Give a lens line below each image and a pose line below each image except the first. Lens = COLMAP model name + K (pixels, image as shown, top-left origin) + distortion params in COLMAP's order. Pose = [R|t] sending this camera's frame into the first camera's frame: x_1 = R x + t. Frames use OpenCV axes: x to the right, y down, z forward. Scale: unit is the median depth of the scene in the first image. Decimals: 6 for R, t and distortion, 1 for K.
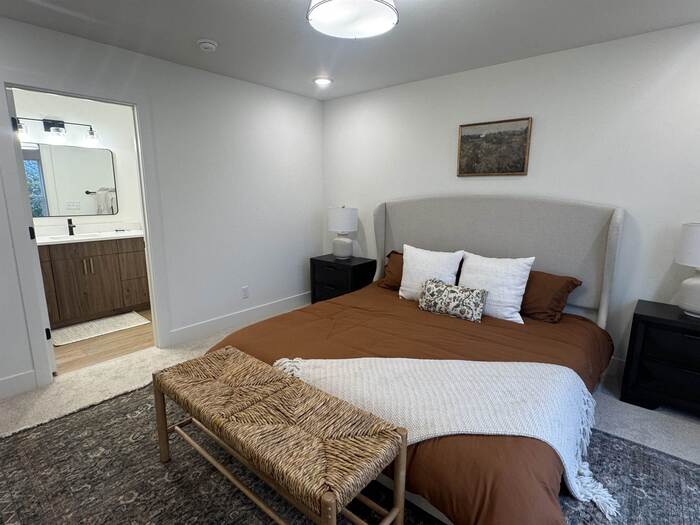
lens RADIAL K [[366.3, 0, 350.0], [0, 366.3, 262.5], [0, 0, 1]] dist [0.002790, -0.000057]
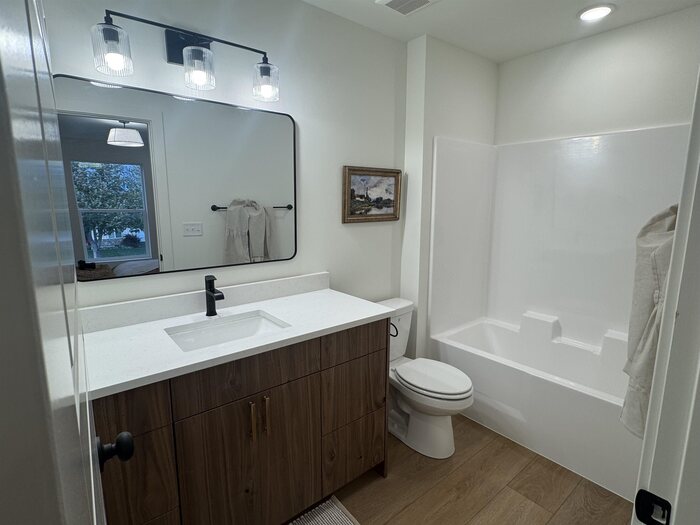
lens RADIAL K [[366.3, 0, 350.0], [0, 366.3, 262.5], [0, 0, 1]] dist [0.002790, -0.000057]
pose [[0.984948, 0.027412, -0.170664, -0.528046], [-0.031966, 0.999201, -0.023992, -0.127595], [0.169870, 0.029086, 0.985037, 0.607433]]
